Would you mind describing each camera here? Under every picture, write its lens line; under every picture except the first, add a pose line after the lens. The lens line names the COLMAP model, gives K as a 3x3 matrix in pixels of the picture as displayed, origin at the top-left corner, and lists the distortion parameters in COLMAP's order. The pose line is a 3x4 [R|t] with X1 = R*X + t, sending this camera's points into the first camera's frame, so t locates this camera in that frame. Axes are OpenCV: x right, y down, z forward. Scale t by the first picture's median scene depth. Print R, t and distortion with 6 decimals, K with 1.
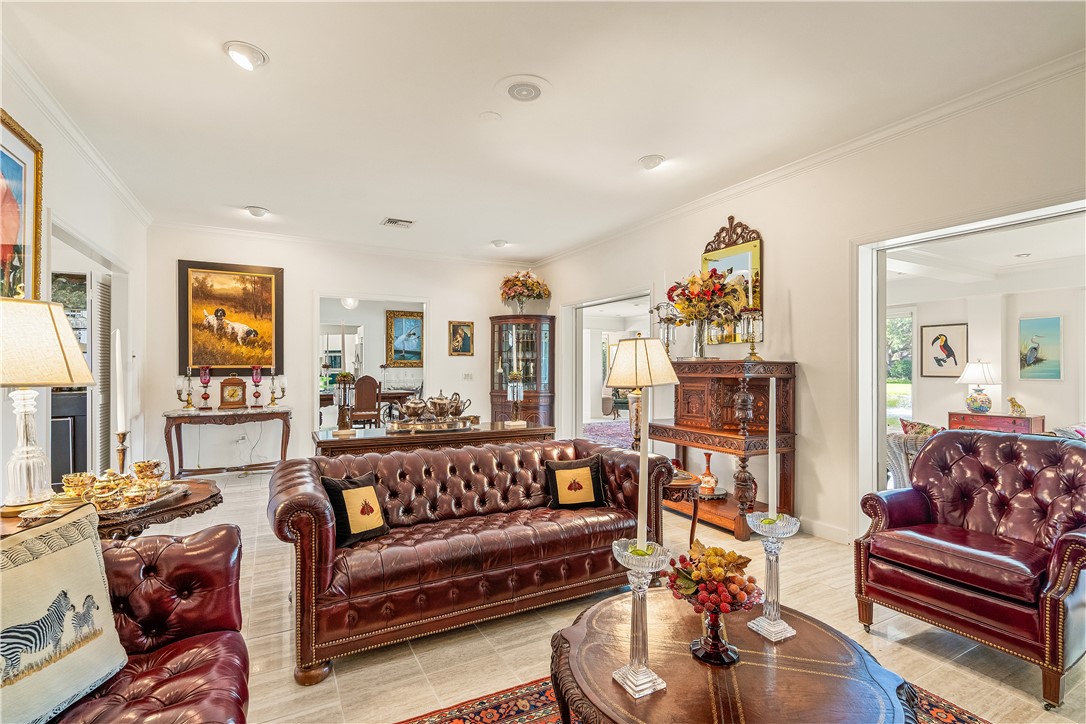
lens RADIAL K [[497.1, 0, 543.0], [0, 497.1, 362.0], [0, 0, 1]] dist [-0.000979, -0.000116]
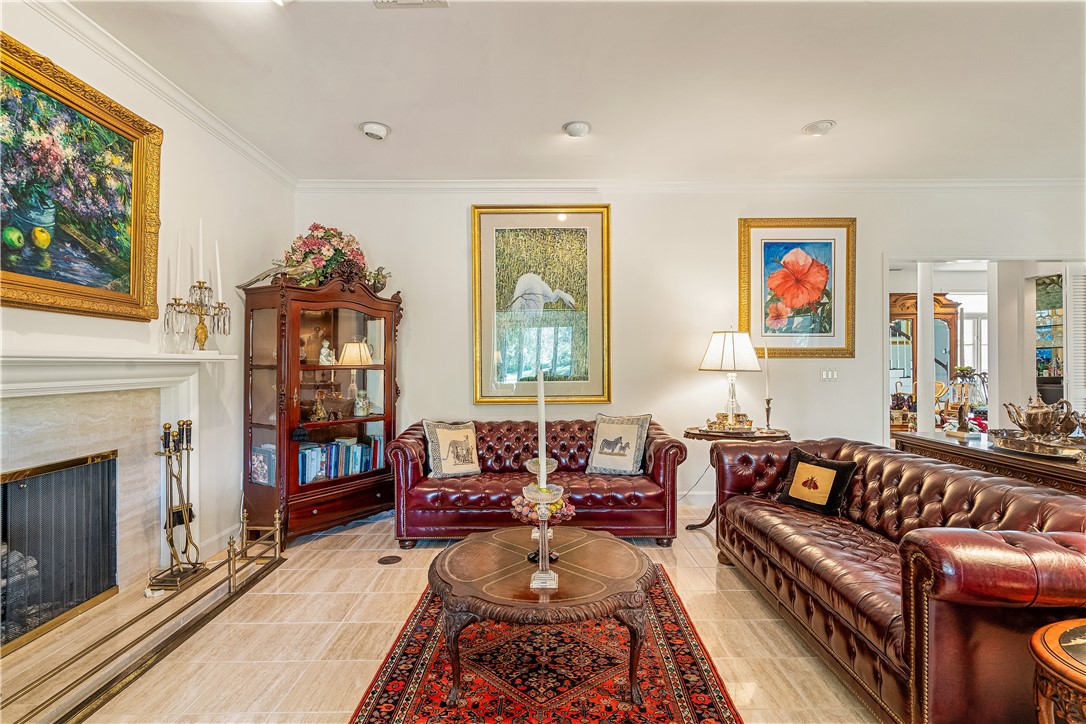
lens RADIAL K [[523.2, 0, 543.0], [0, 523.2, 362.0], [0, 0, 1]] dist [0.003632, 0.001803]
pose [[-0.469086, -0.000650, -0.883152, 1.393074], [0.010006, 0.999932, -0.006050, 0.015553], [0.883096, -0.011675, -0.469047, 1.408040]]
